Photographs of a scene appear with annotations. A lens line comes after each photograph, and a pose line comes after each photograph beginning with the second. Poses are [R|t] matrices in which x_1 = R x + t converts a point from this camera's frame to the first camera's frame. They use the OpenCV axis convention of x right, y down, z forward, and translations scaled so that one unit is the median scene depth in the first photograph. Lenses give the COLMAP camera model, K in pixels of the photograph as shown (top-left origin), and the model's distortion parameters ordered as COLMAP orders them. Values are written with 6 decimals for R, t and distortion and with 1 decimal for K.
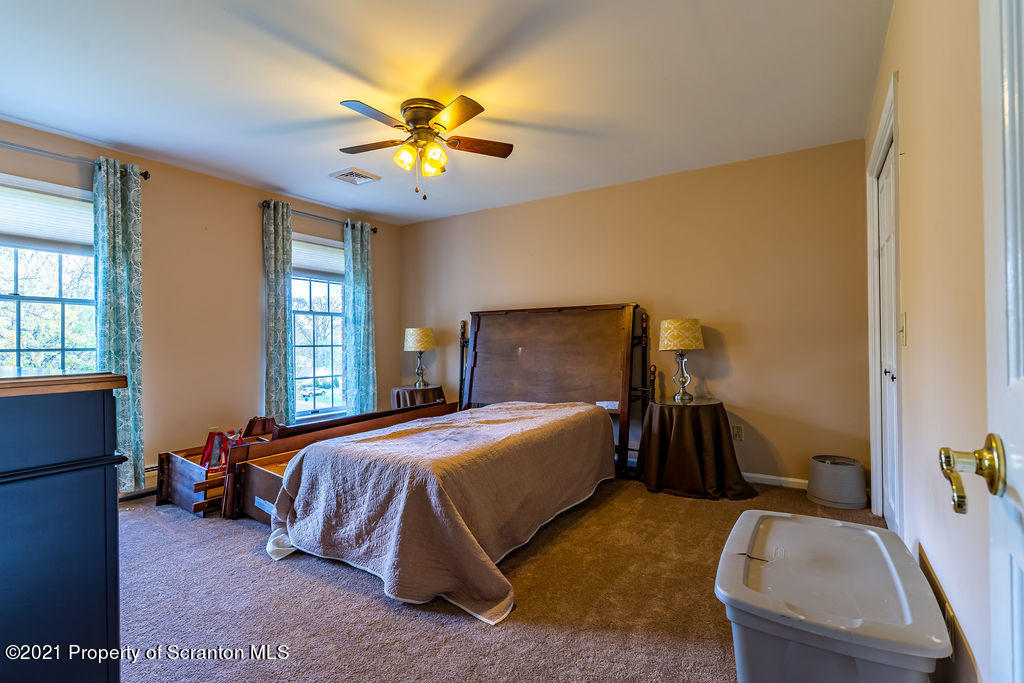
lens RADIAL K [[492.1, 0, 506.7], [0, 492.1, 341.2], [0, 0, 1]] dist [0.004616, -0.000448]
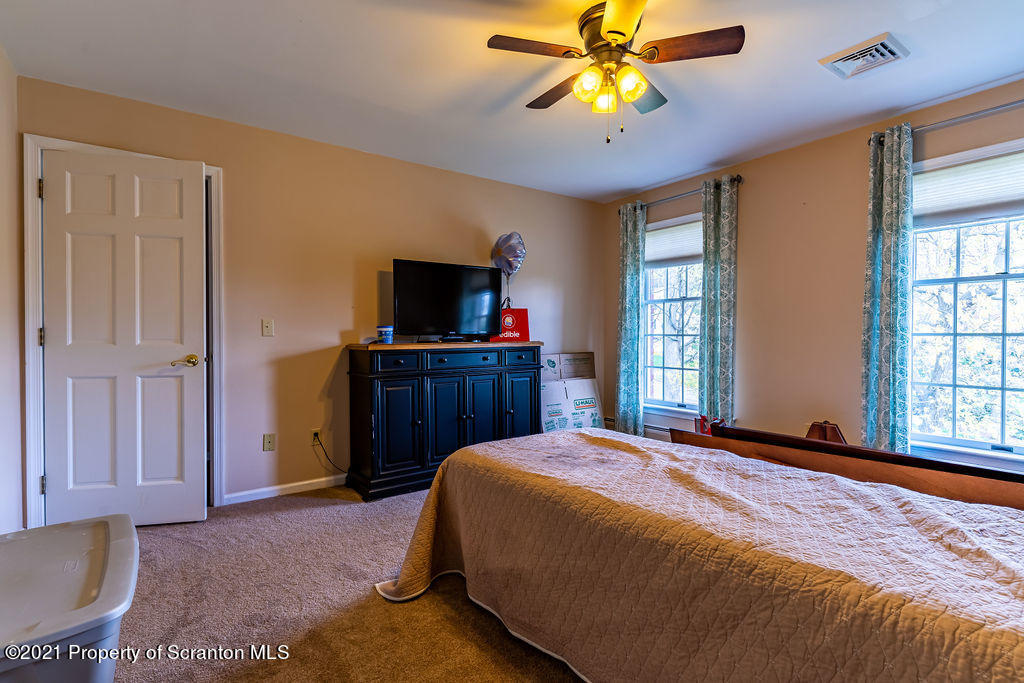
lens RADIAL K [[492.1, 0, 504.7], [0, 492.1, 341.2], [0, 0, 1]] dist [0.004616, -0.000448]
pose [[-0.359737, 0.029023, -0.932602, 0.400502], [0.015199, 0.999566, 0.025244, -0.006654], [0.932930, -0.005093, -0.360022, 0.739334]]
